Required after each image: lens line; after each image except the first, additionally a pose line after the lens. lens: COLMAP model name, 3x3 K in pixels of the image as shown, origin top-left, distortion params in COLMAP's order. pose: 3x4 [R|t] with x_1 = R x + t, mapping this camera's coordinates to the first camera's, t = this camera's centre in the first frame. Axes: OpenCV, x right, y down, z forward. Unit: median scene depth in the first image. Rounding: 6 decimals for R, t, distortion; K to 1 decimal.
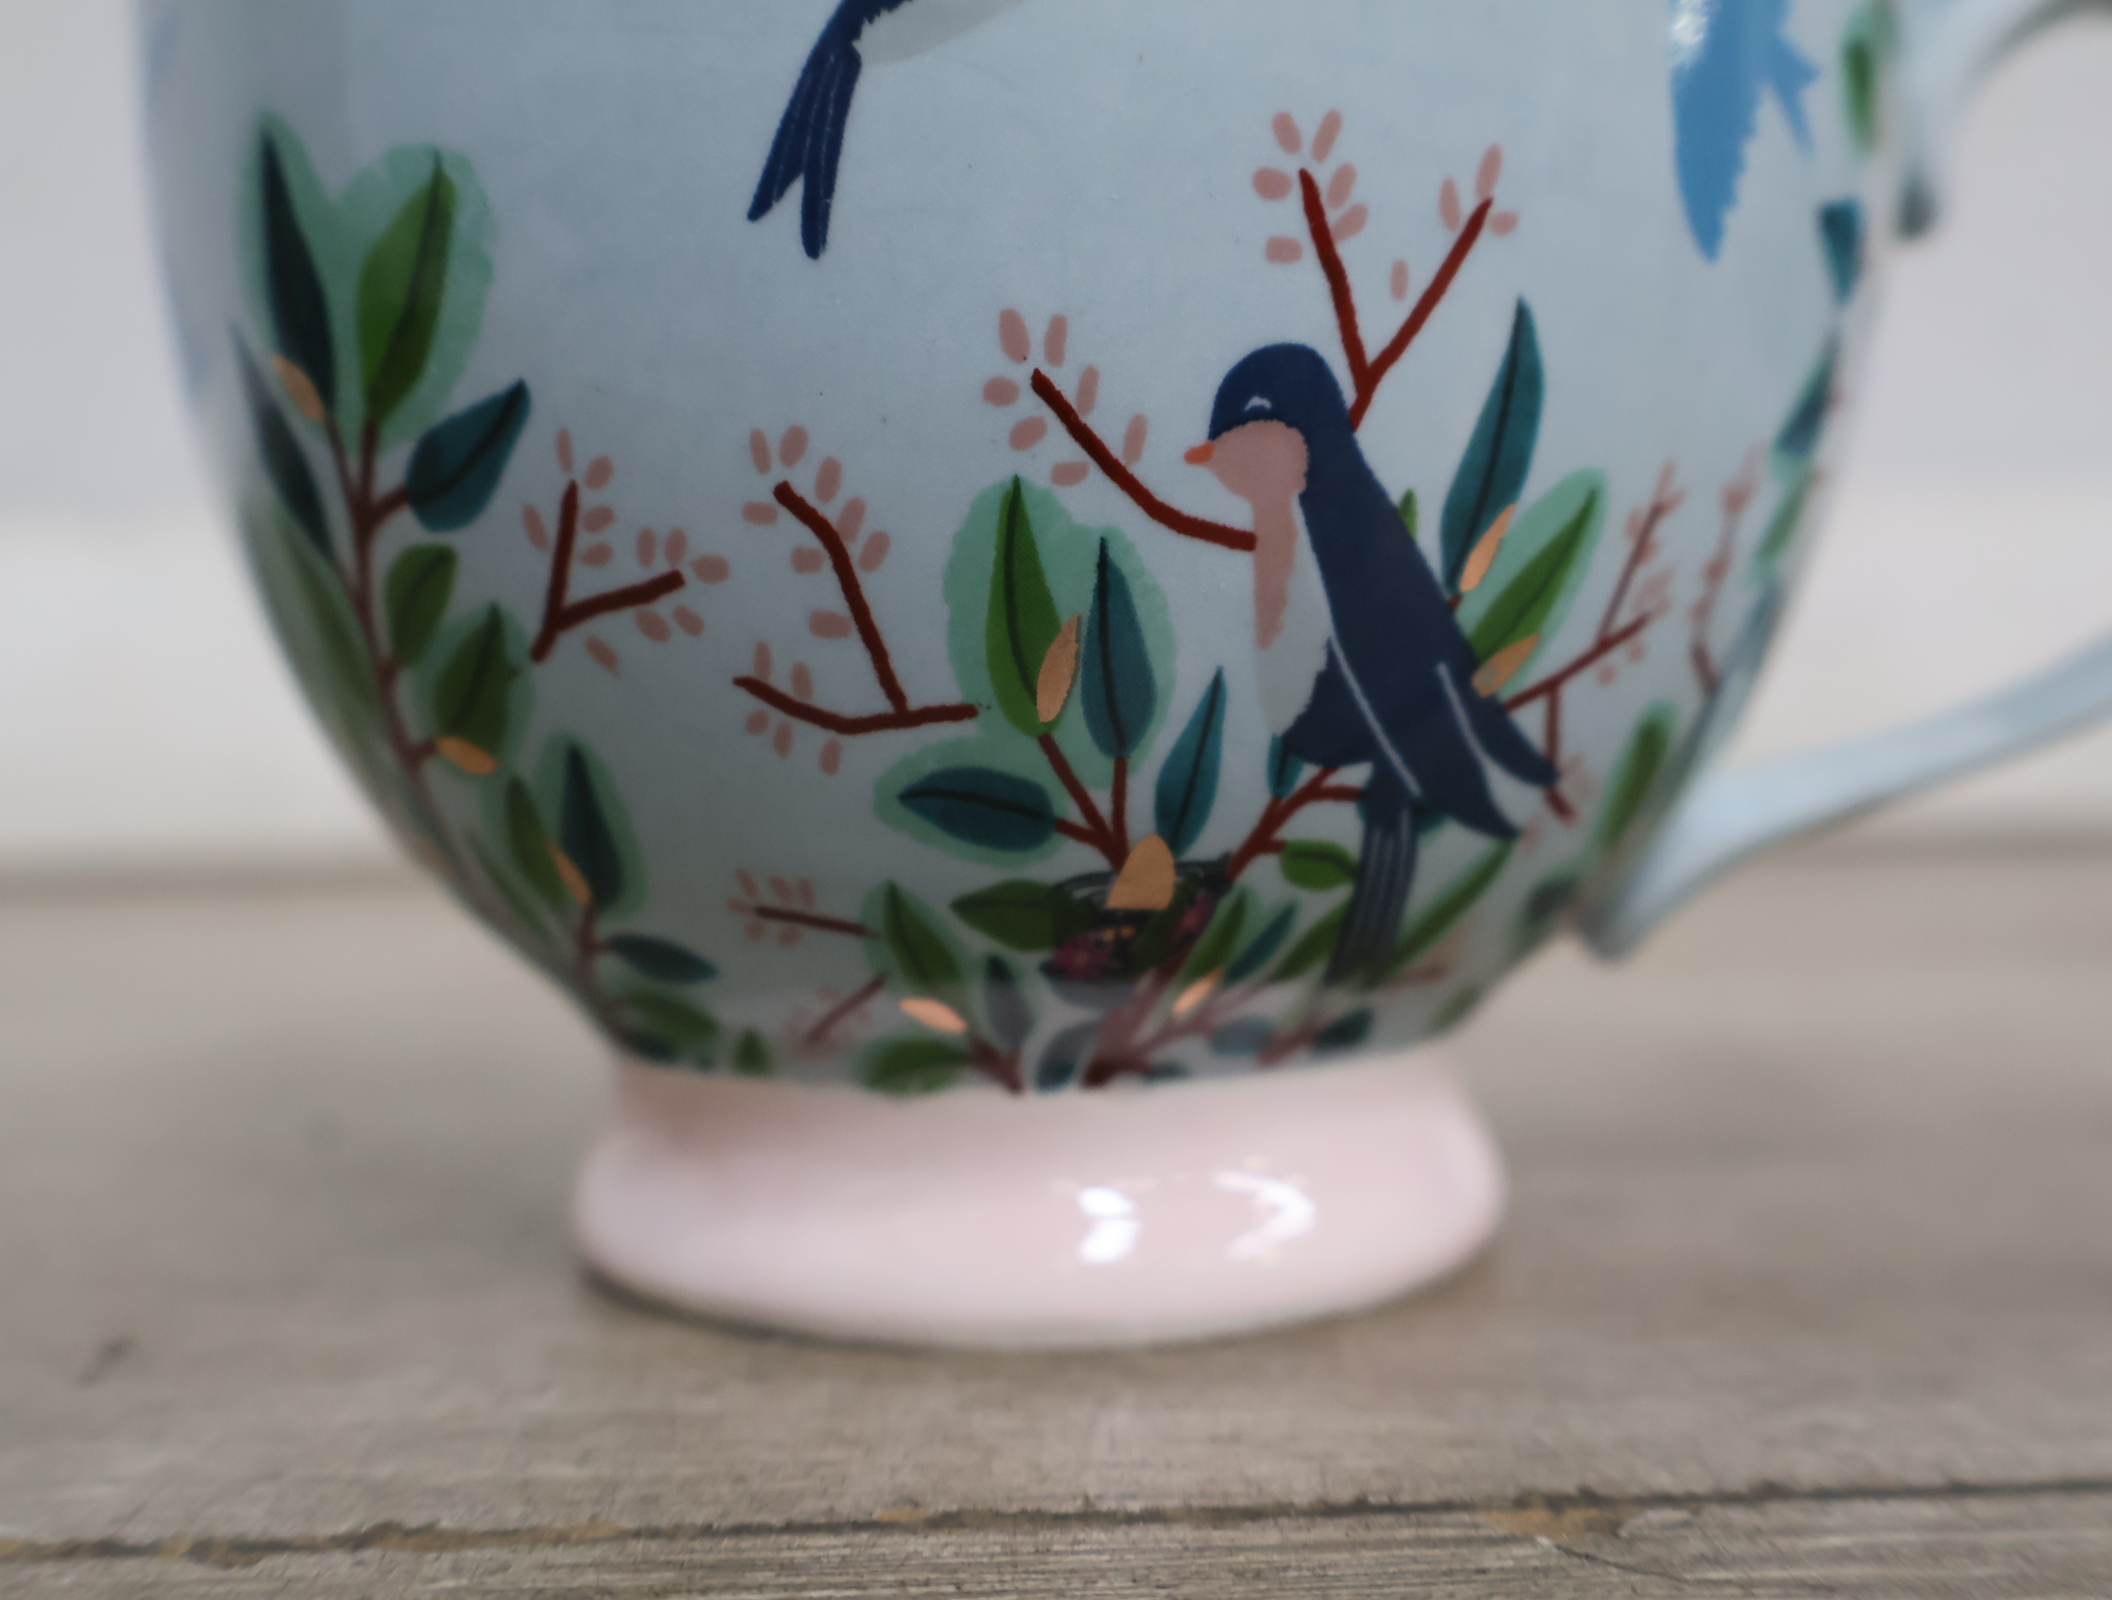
lens RADIAL K [[2178.7, 0, 981.0], [0, 2178.7, 802.2], [0, 0, 1]] dist [0.022915, -0.006450]
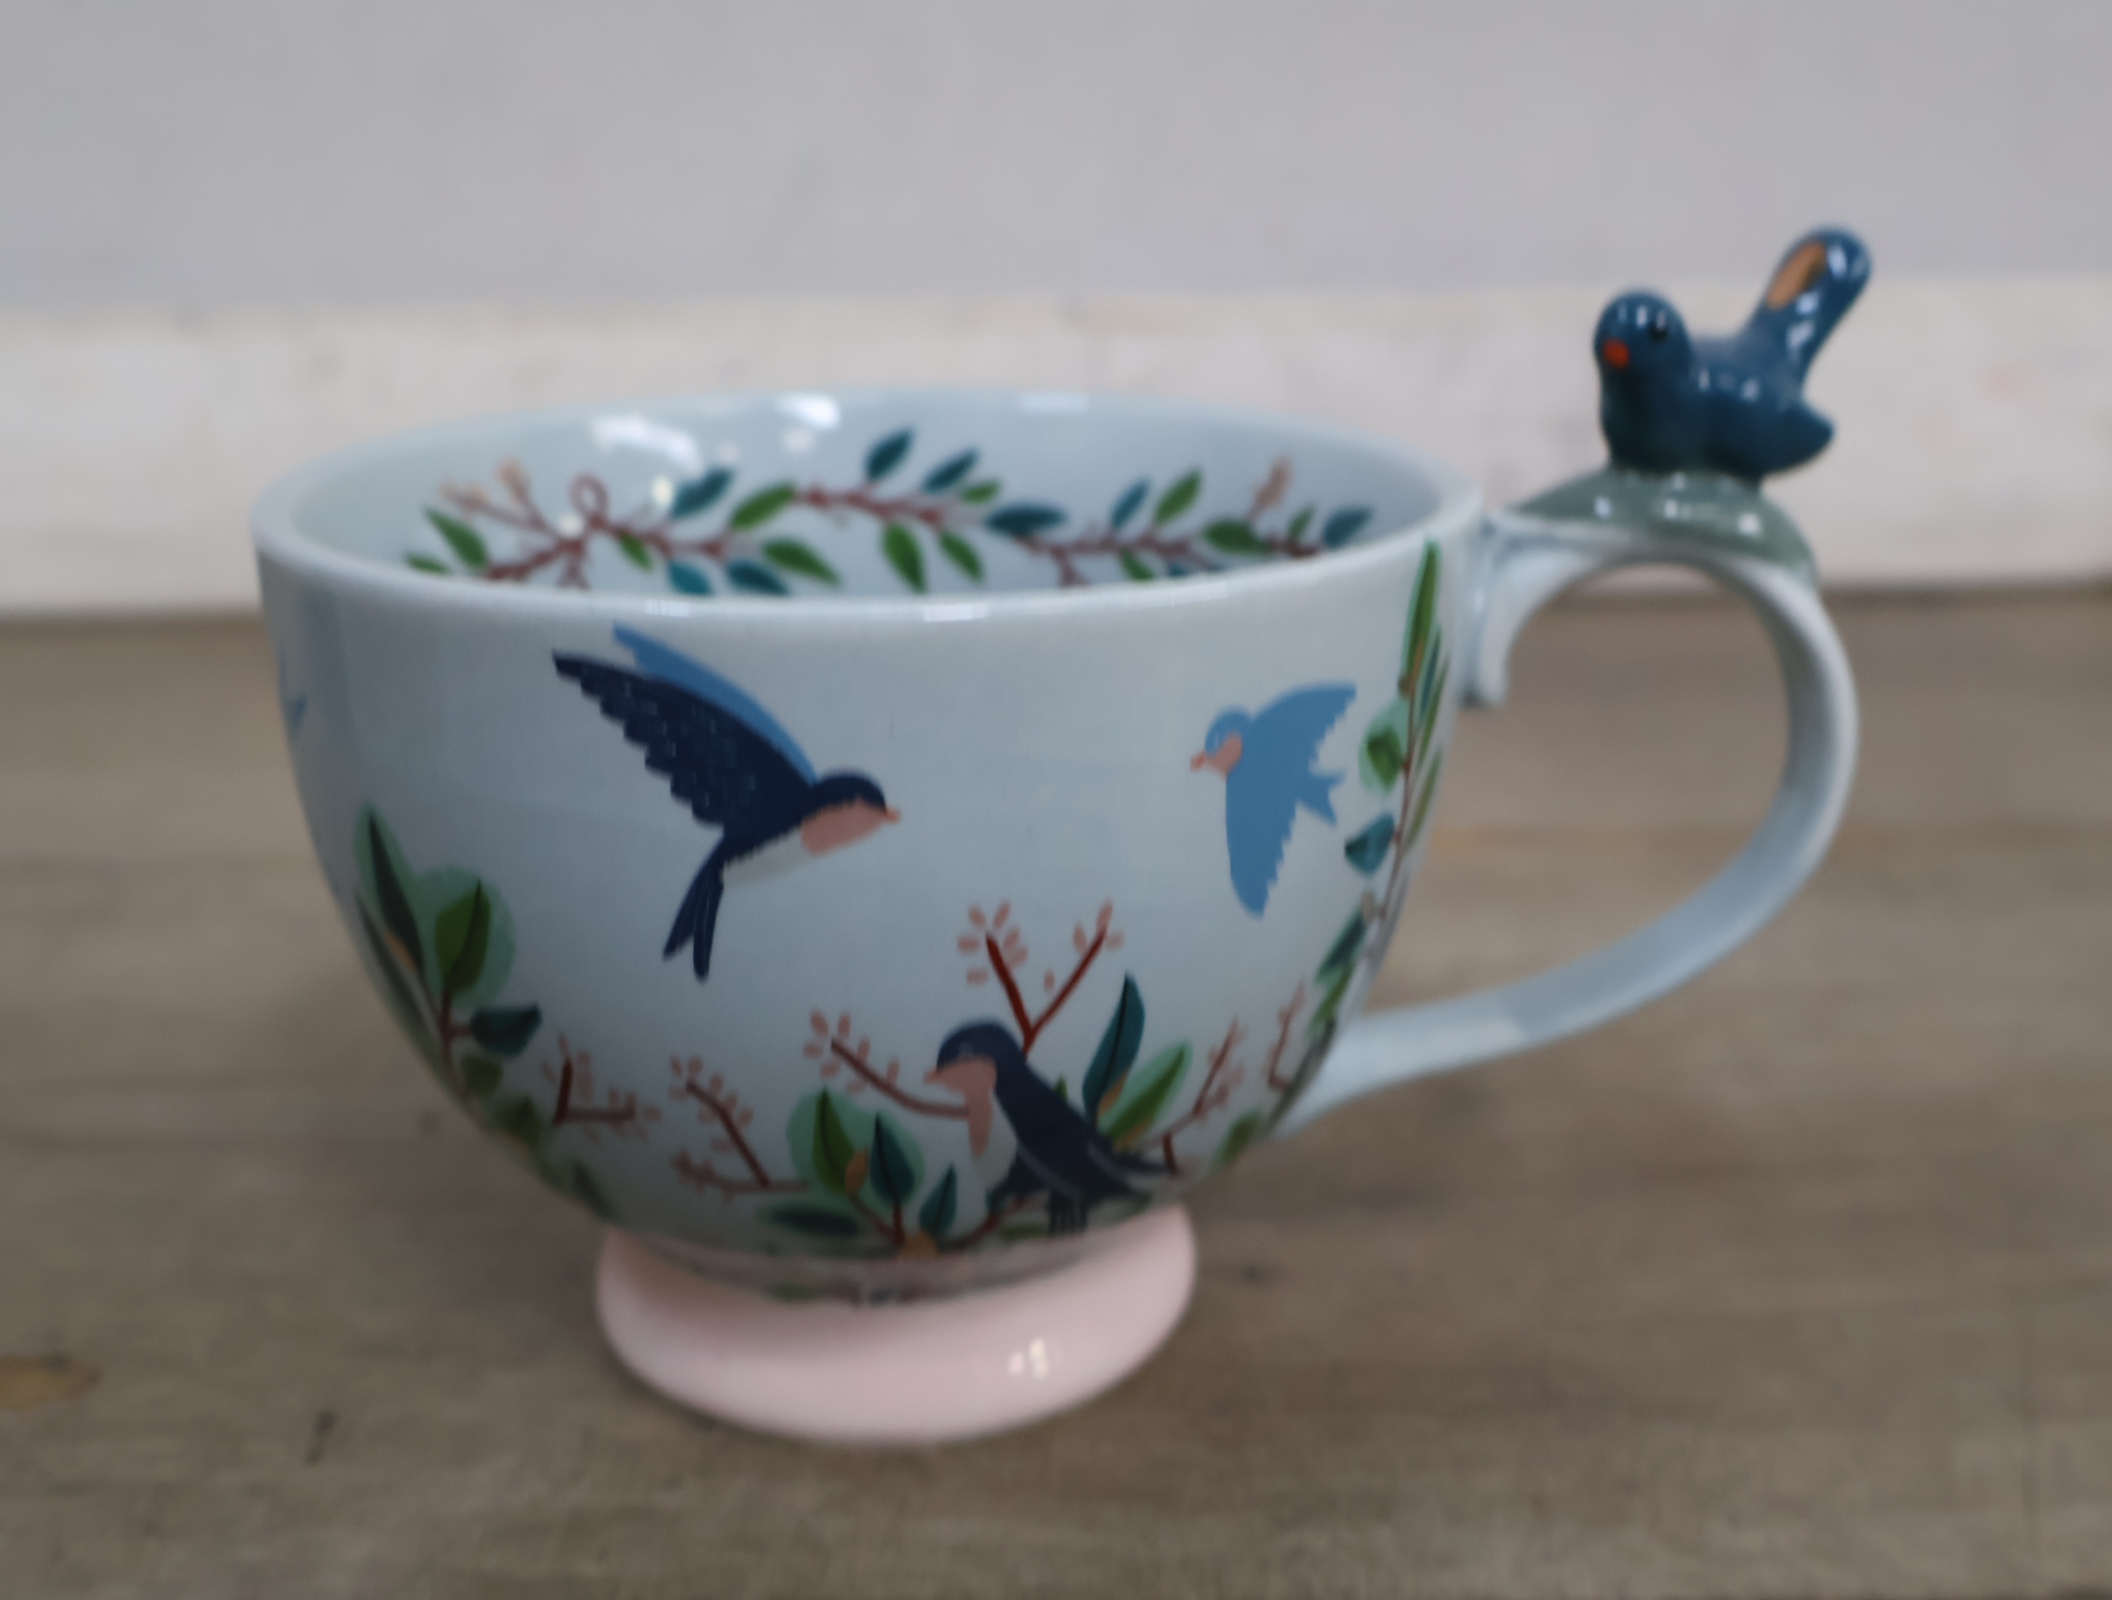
lens RADIAL K [[2083.1, 0, 989.5], [0, 2083.1, 804.1], [0, 0, 1]] dist [-0.001345, -0.006120]
pose [[0.999821, 0.007936, -0.017178, 0.166966], [-0.003602, 0.971031, 0.238926, -0.735475], [0.018577, -0.238821, 0.970886, -0.519808]]
